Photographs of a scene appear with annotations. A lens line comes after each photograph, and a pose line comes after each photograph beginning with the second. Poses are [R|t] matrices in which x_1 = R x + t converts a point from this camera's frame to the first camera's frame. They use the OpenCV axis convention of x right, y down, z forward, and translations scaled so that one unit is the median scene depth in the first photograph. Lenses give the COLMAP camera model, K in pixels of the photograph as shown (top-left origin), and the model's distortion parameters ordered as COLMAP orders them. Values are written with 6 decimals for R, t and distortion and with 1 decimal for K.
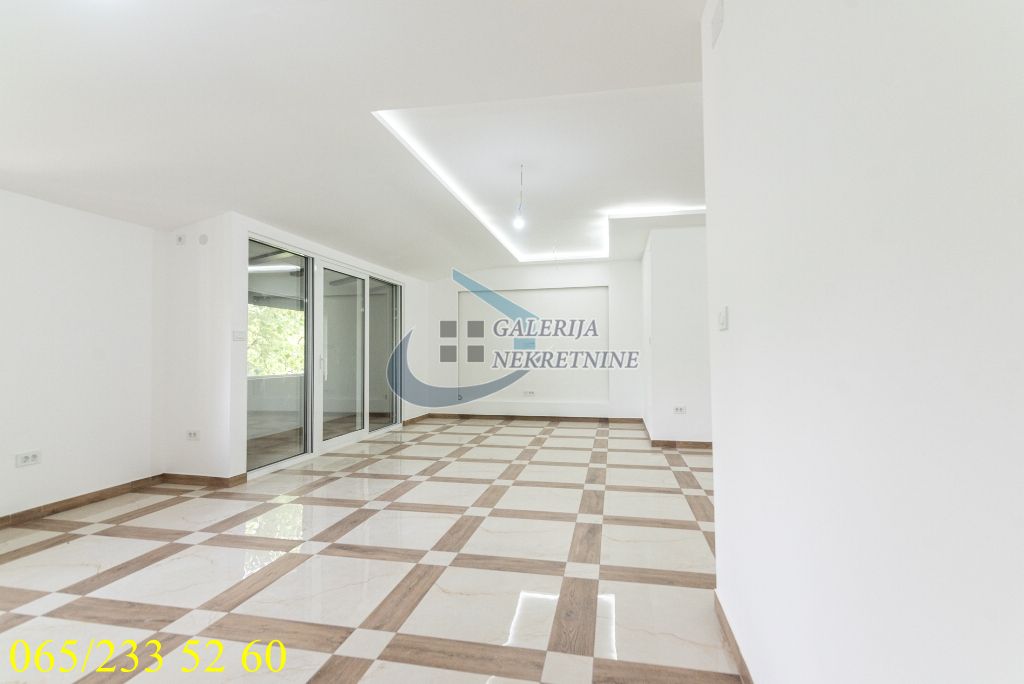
lens RADIAL K [[464.0, 0, 515.5], [0, 464.0, 359.4], [0, 0, 1]] dist [0.002664, 0.000824]
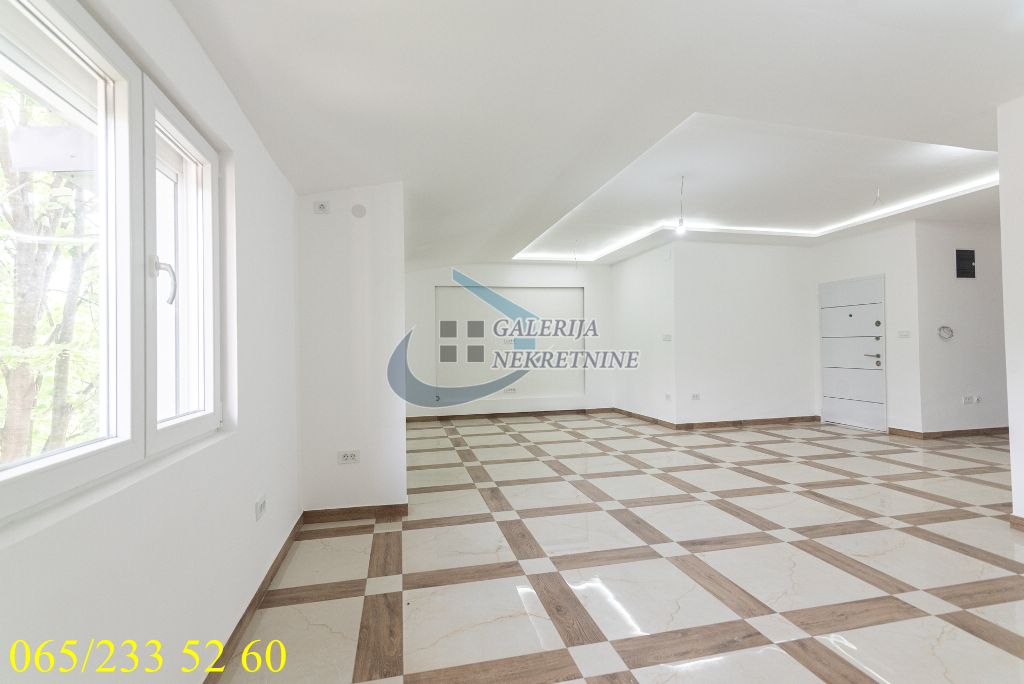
lens RADIAL K [[471.8, 0, 509.6], [0, 471.8, 343.8], [0, 0, 1]] dist [0.028973, -0.008034]
pose [[0.910910, -0.008863, 0.412510, -0.993631], [0.022030, 0.999388, -0.027176, -0.000356], [-0.412017, 0.033842, 0.910548, 0.196699]]
